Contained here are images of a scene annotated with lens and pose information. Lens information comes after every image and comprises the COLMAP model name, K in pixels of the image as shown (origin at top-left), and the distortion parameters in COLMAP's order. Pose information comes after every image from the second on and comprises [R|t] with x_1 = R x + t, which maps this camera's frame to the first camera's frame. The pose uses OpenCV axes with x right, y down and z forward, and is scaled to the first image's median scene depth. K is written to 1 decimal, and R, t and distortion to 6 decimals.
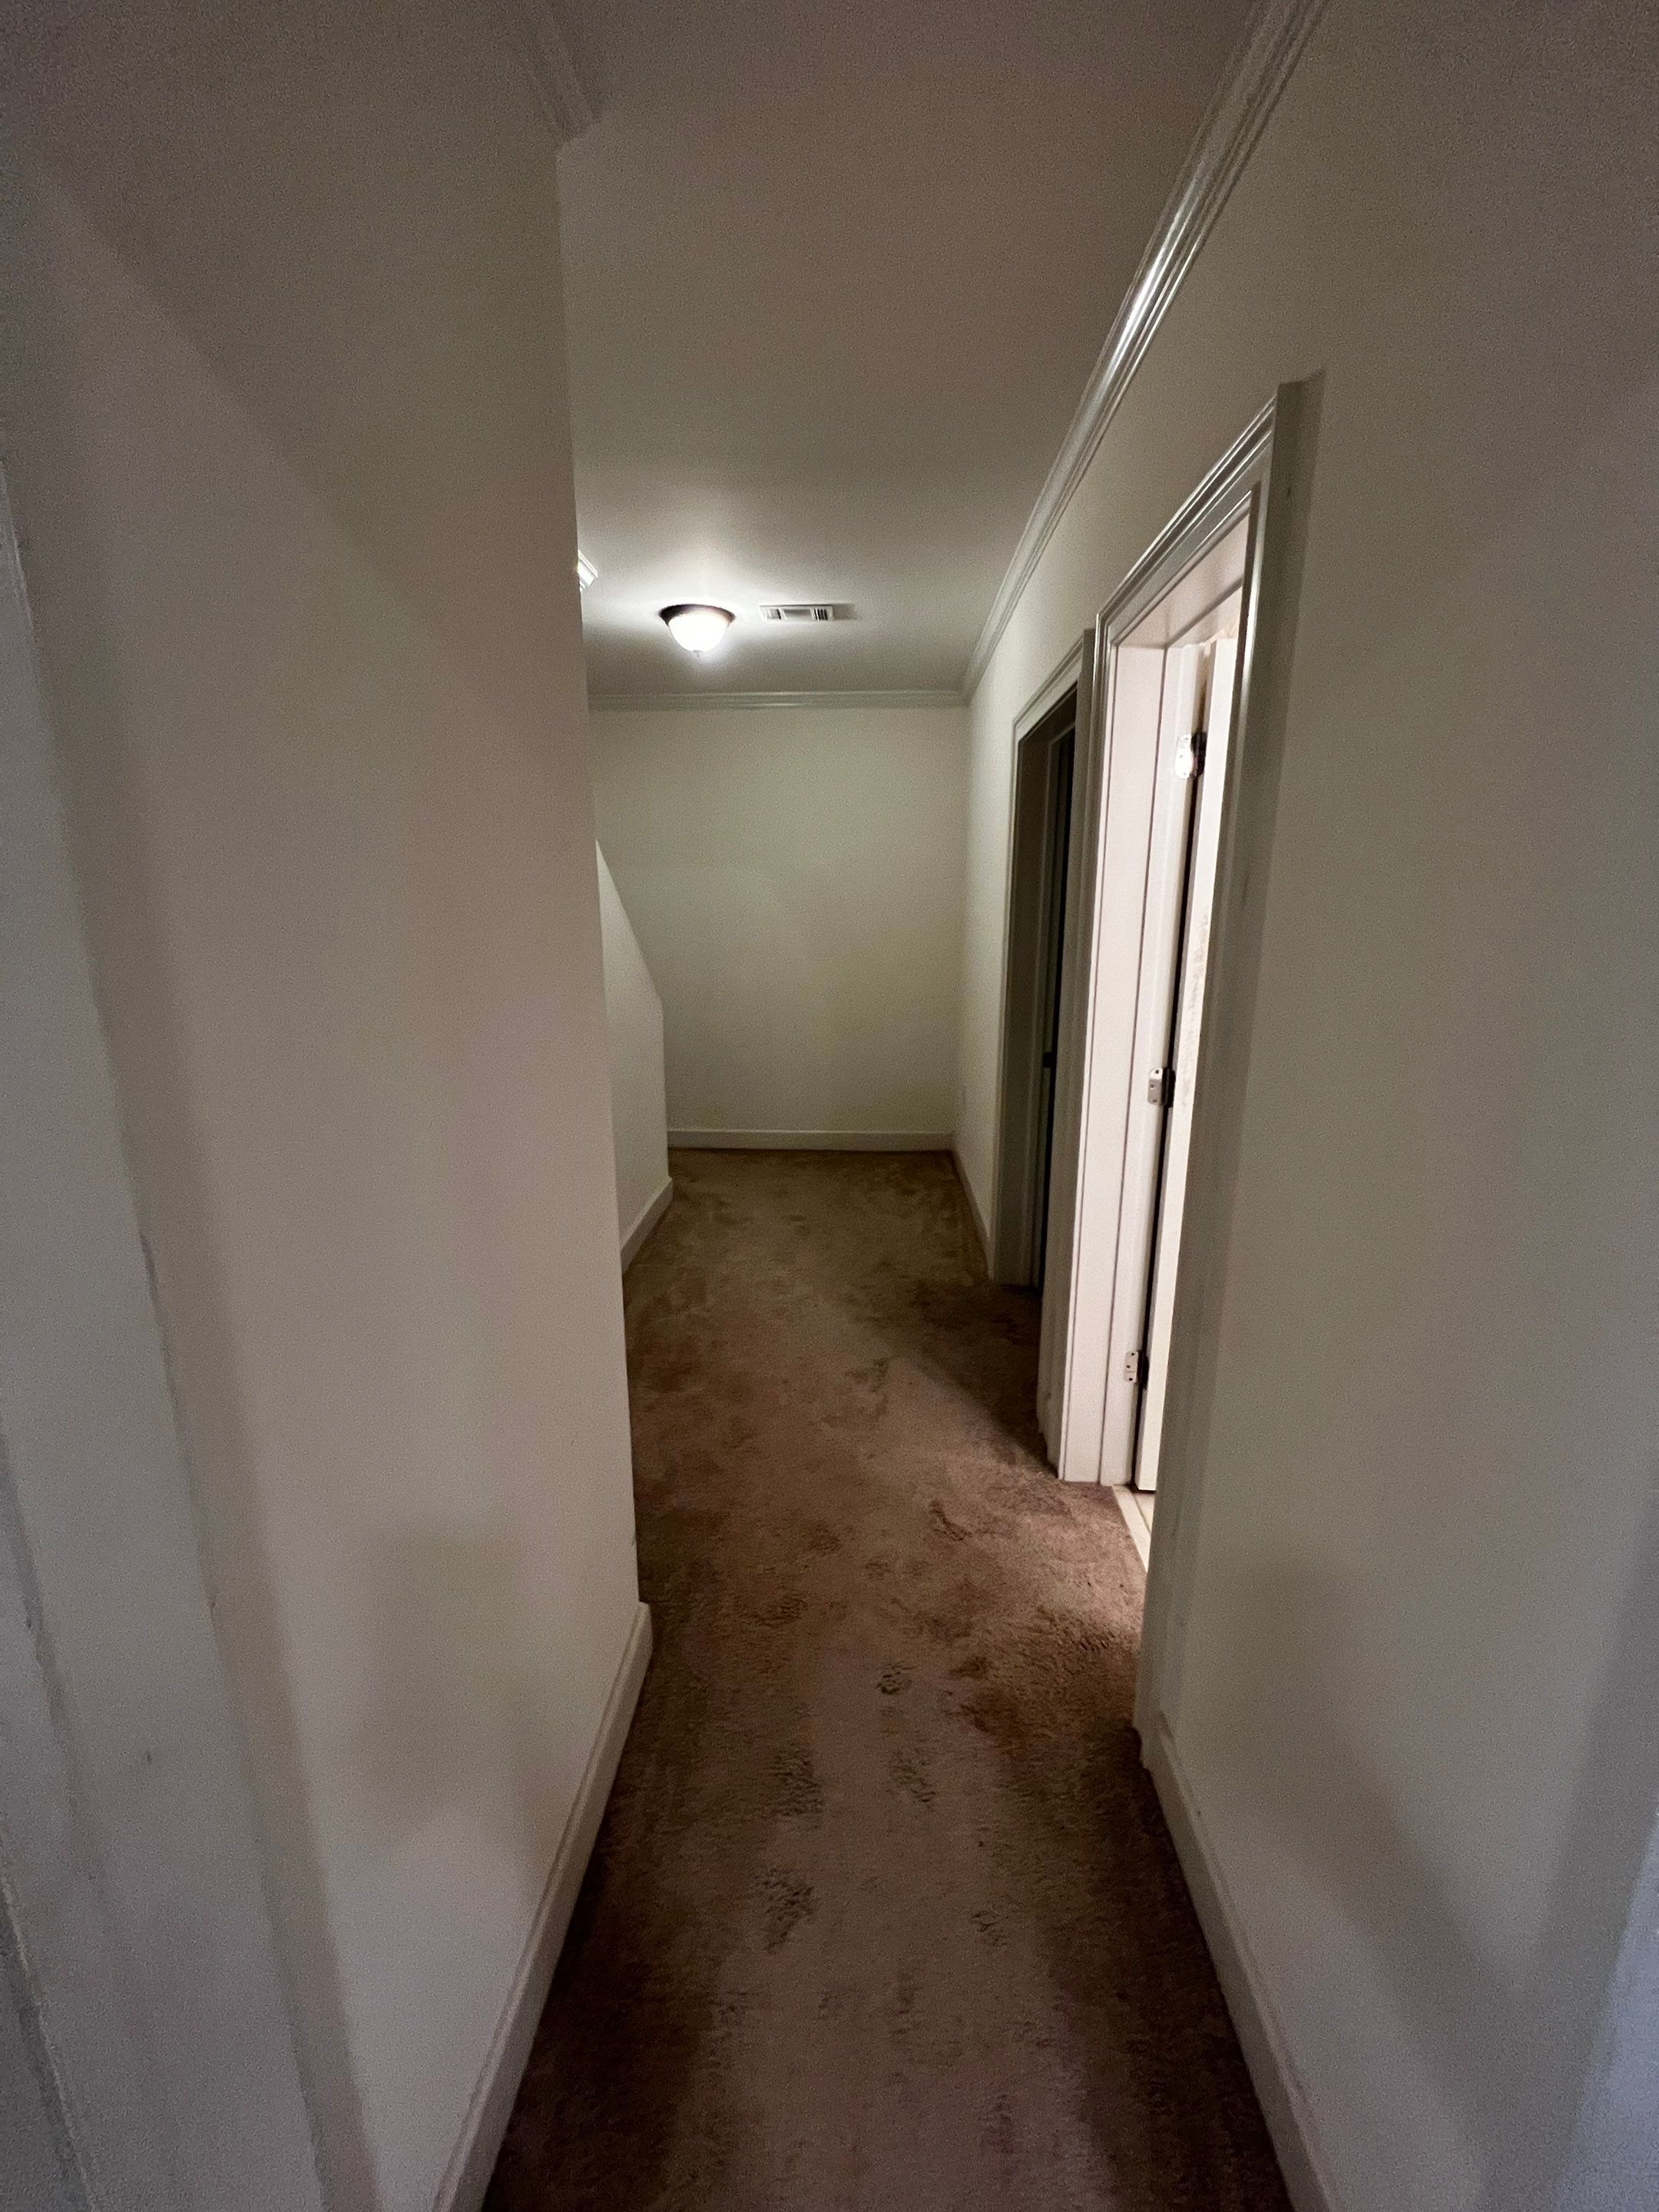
lens RADIAL K [[902.8, 0, 828.3], [0, 902.8, 1109.1], [0, 0, 1]] dist [0.011405, 0.000243]
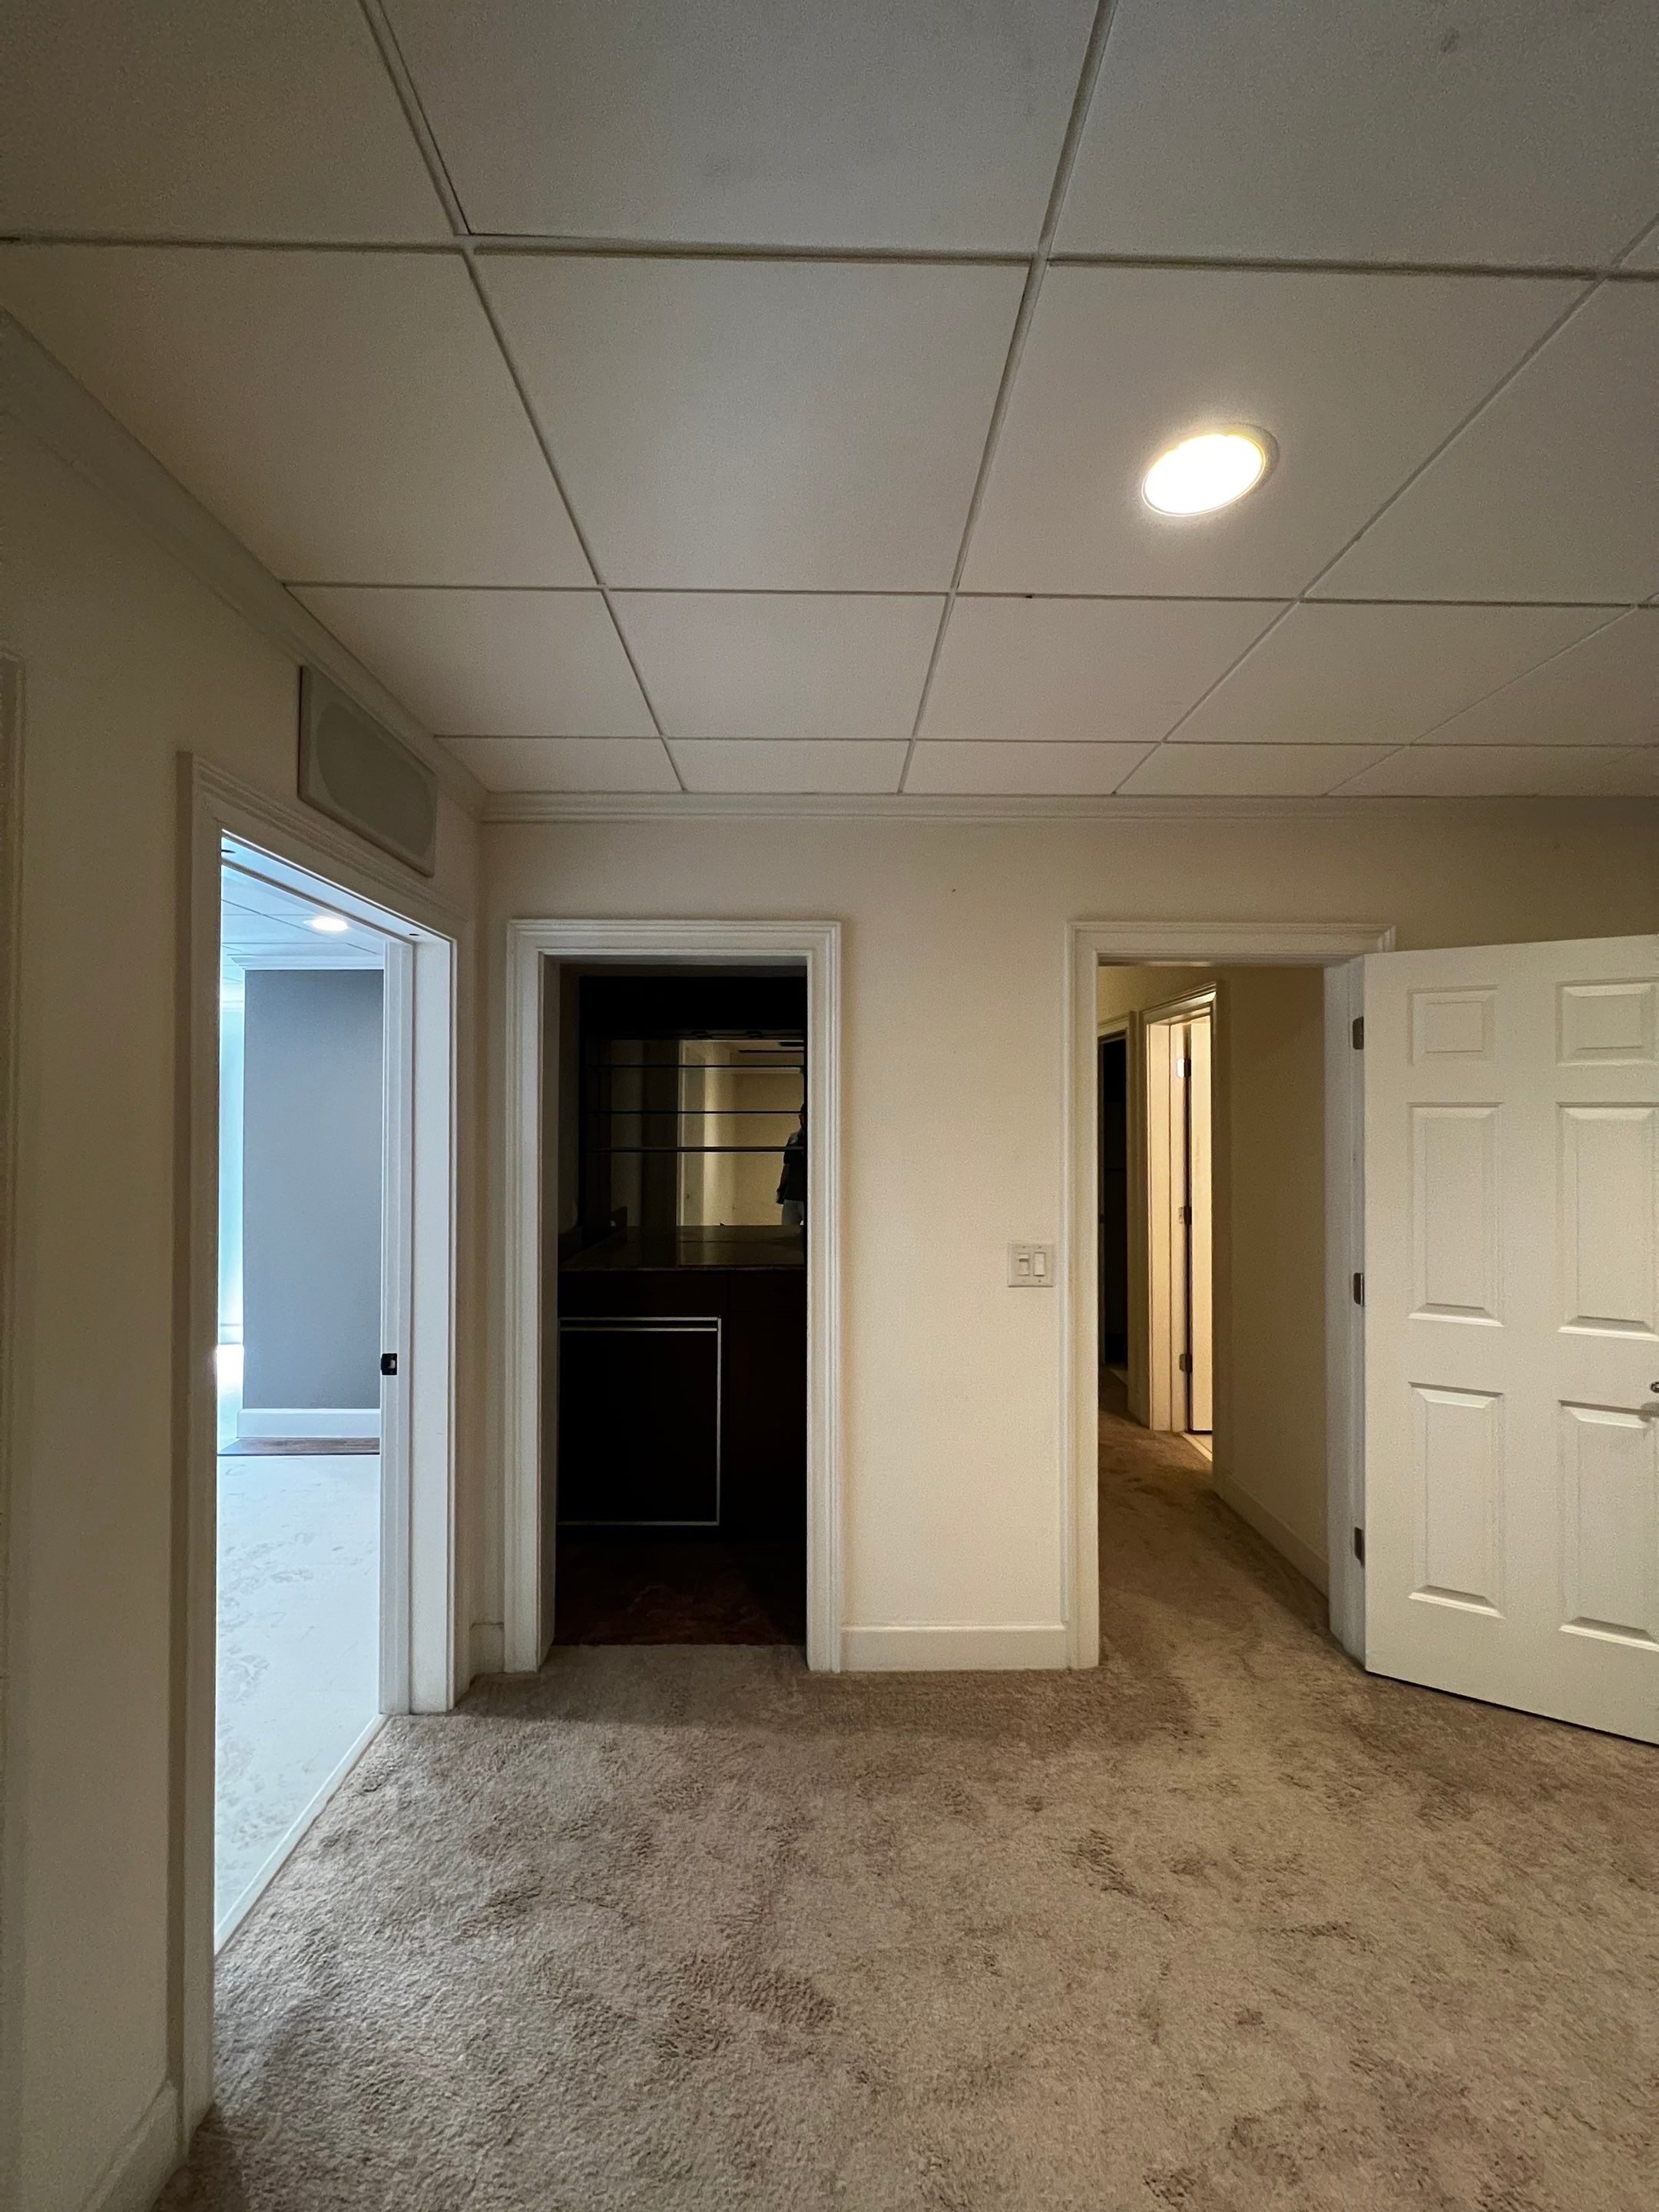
lens RADIAL K [[902.8, 0, 830.3], [0, 902.8, 1106.2], [0, 0, 1]] dist [0.011405, 0.000243]
pose [[0.998552, -0.006333, 0.053428, -0.519383], [0.018542, 0.972718, -0.231250, 0.185239], [-0.050506, 0.231906, 0.971426, -0.970512]]
